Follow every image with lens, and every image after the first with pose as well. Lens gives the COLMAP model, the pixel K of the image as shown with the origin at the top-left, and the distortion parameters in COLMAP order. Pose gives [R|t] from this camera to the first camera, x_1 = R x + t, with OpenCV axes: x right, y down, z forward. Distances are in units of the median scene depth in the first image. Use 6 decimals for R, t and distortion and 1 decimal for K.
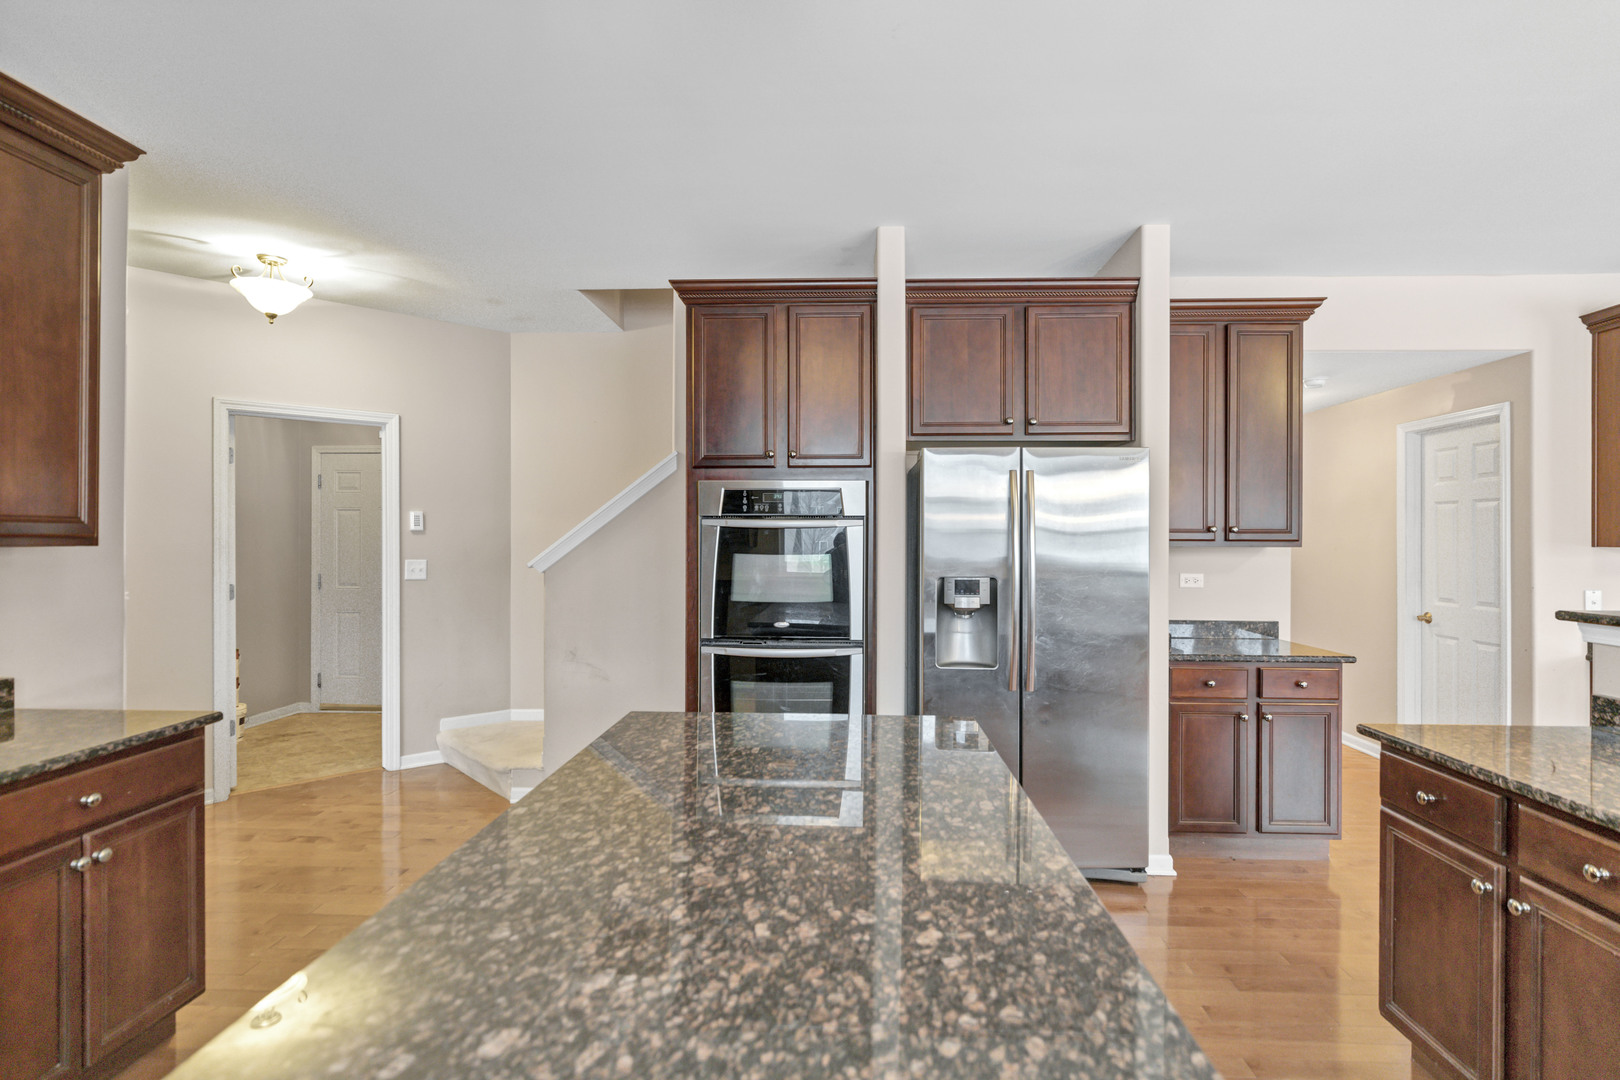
lens RADIAL K [[822.7, 0, 814.2], [0, 822.7, 538.9], [0, 0, 1]] dist [-0.005039, 0.003150]
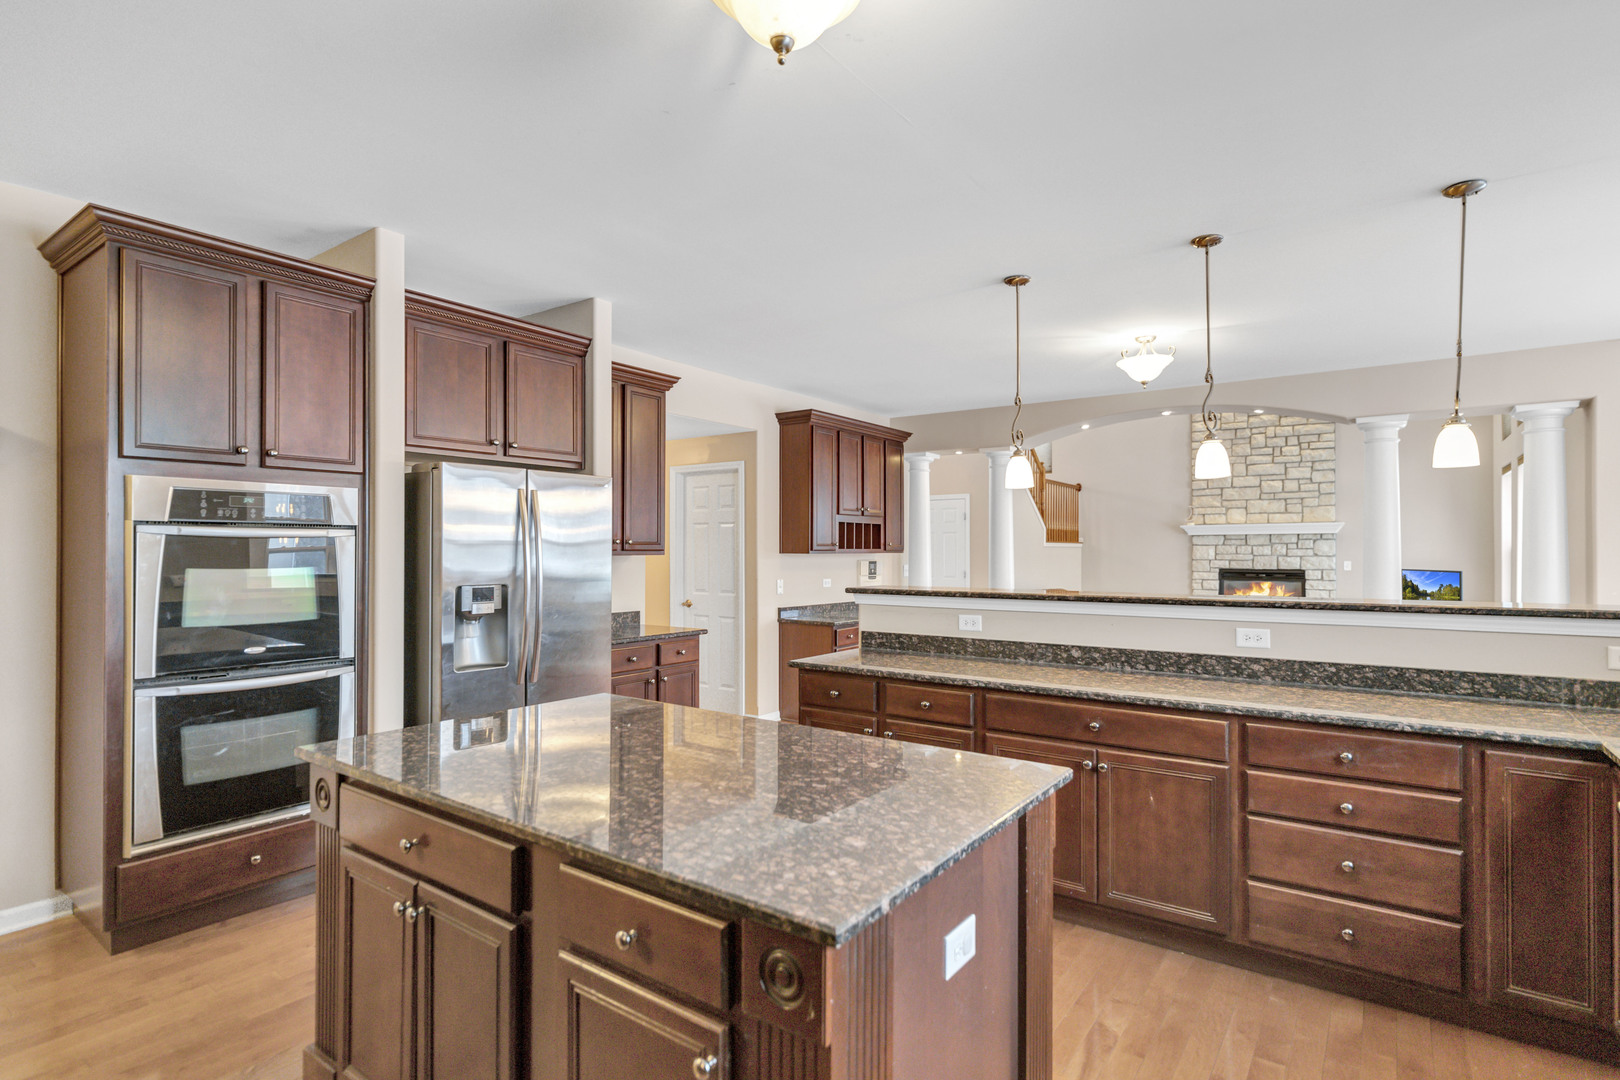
lens RADIAL K [[822.7, 0, 853.4], [0, 822.7, 542.1], [0, 0, 1]] dist [-0.005039, 0.003150]
pose [[0.509935, 0.004875, 0.860199, -0.461754], [0.000645, 0.999981, -0.006049, -0.002971], [-0.860213, 0.003639, 0.509923, 0.027140]]
